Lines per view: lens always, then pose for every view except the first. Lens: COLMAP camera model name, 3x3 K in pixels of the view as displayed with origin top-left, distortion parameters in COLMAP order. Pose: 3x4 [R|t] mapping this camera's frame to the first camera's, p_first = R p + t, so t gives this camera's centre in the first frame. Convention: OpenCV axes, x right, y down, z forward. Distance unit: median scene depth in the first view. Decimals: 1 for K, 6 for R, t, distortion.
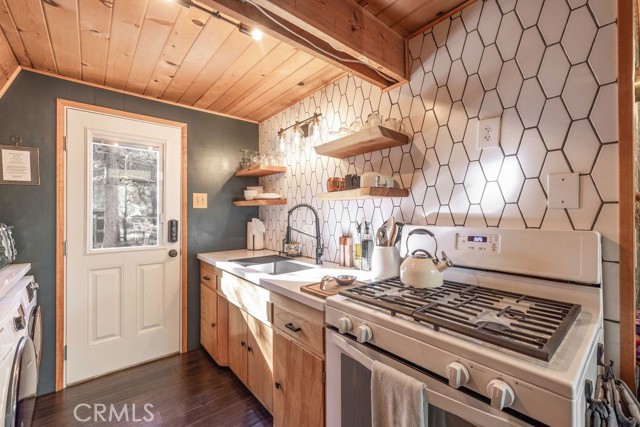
lens RADIAL K [[271.2, 0, 320.0], [0, 271.2, 211.7], [0, 0, 1]] dist [0.001804, 0.000268]
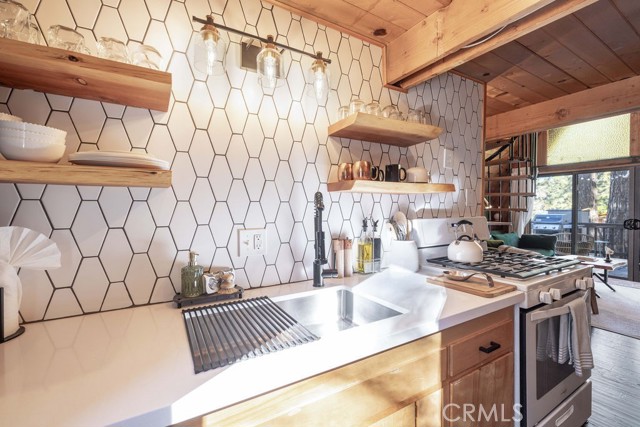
lens RADIAL K [[271.2, 0, 320.0], [0, 271.2, 211.7], [0, 0, 1]] dist [0.001804, 0.000268]
pose [[0.160266, -0.010901, 0.987014, -0.540259], [-0.004063, 0.999923, 0.011704, 0.003964], [-0.987065, -0.005886, 0.160209, 0.744772]]
